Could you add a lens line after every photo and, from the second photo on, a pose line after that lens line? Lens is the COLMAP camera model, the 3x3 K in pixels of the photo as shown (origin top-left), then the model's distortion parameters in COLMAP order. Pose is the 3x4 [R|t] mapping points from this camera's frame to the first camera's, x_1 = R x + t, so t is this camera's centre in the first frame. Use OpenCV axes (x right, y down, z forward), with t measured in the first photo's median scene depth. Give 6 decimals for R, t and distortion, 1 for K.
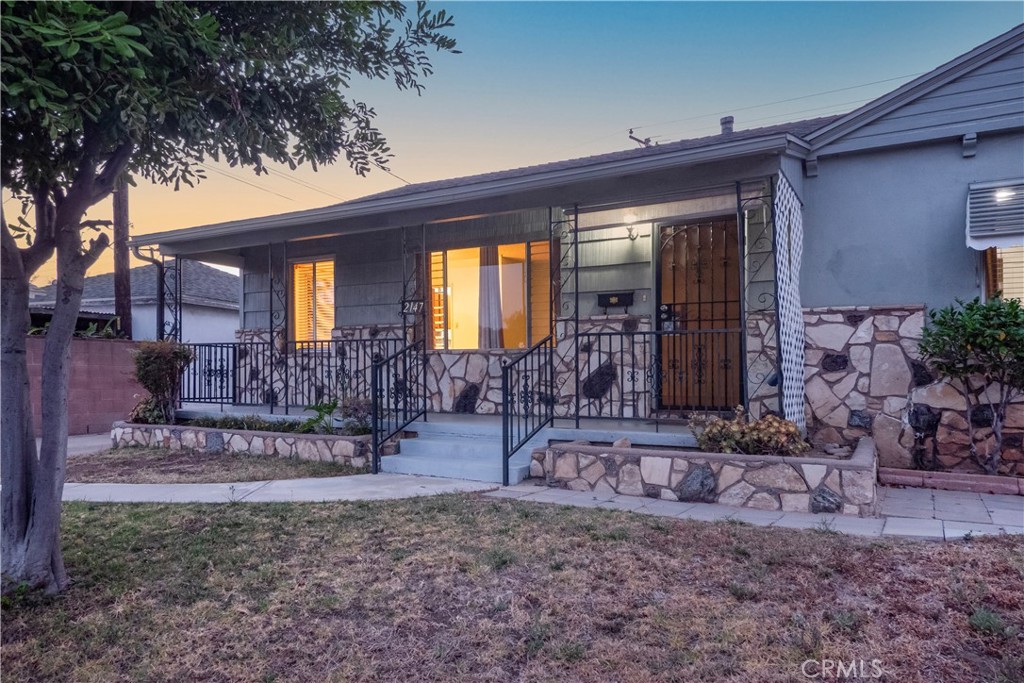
lens RADIAL K [[708.8, 0, 505.4], [0, 708.8, 378.4], [0, 0, 1]] dist [-0.024166, -0.001378]
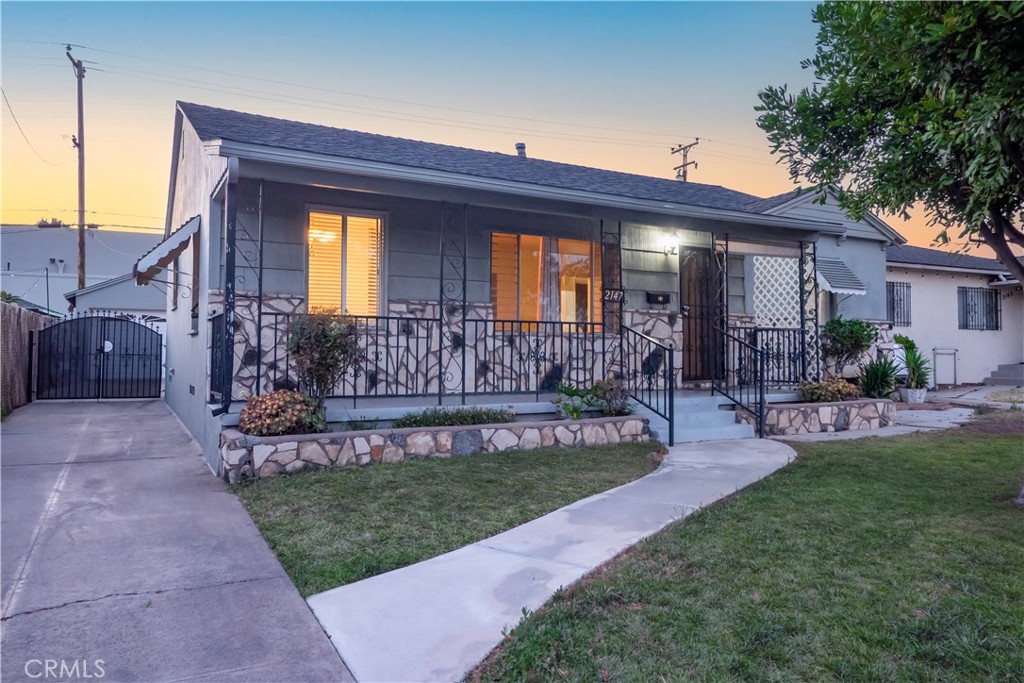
lens RADIAL K [[736.2, 0, 511.4], [0, 736.2, 336.9], [0, 0, 1]] dist [-0.012504, -0.001417]
pose [[0.500141, 0.015309, 0.865809, -1.129310], [0.002884, 0.999809, -0.019344, -0.013912], [-0.865939, 0.012172, 0.500001, 0.539636]]
